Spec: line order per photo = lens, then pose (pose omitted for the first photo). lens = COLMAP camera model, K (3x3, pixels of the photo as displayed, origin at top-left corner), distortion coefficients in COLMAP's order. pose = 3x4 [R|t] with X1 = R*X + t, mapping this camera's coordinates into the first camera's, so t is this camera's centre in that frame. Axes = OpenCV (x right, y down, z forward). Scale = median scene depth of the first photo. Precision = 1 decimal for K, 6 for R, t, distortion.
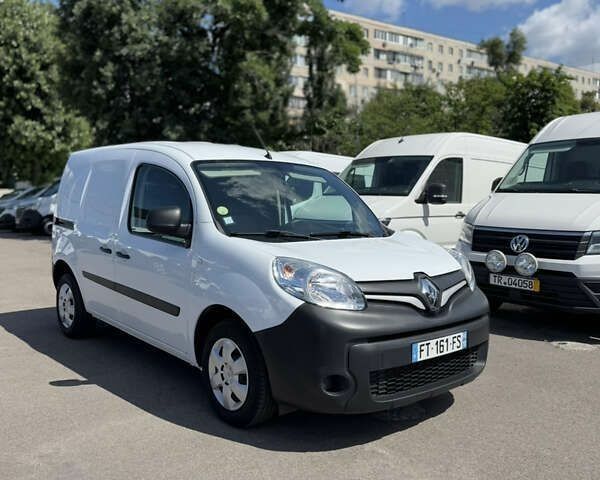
lens RADIAL K [[566.9, 0, 293.7], [0, 566.9, 237.2], [0, 0, 1]] dist [0.091717, -0.152716]
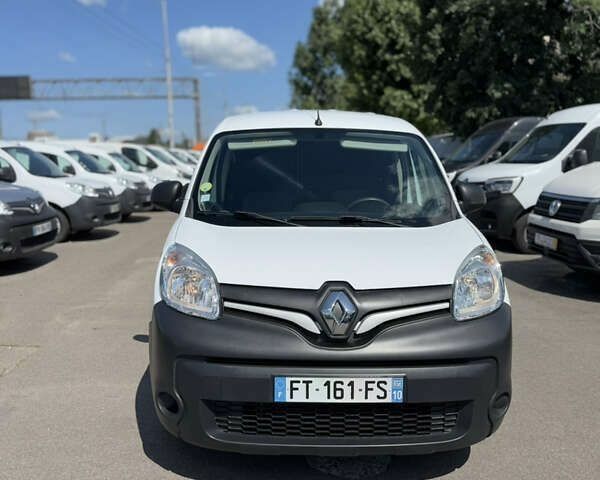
lens RADIAL K [[566.9, 0, 293.7], [0, 566.9, 237.2], [0, 0, 1]] dist [0.091717, -0.152716]
pose [[0.773258, 0.078482, -0.629216, 0.251459], [-0.039757, 0.996359, 0.075418, -0.018206], [0.632844, -0.033301, 0.773563, 0.168366]]
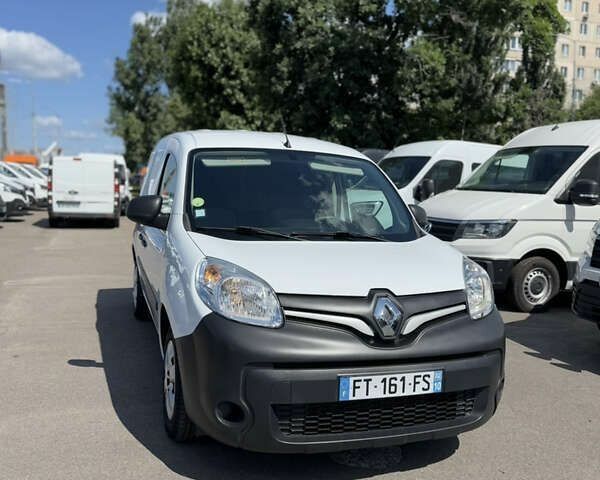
lens RADIAL K [[566.9, 0, 293.7], [0, 566.9, 237.2], [0, 0, 1]] dist [0.091717, -0.152716]
pose [[0.932833, 0.059730, -0.355324, 0.156061], [-0.055019, 0.998212, 0.023358, -0.009043], [0.356084, -0.002240, 0.934451, 0.085809]]
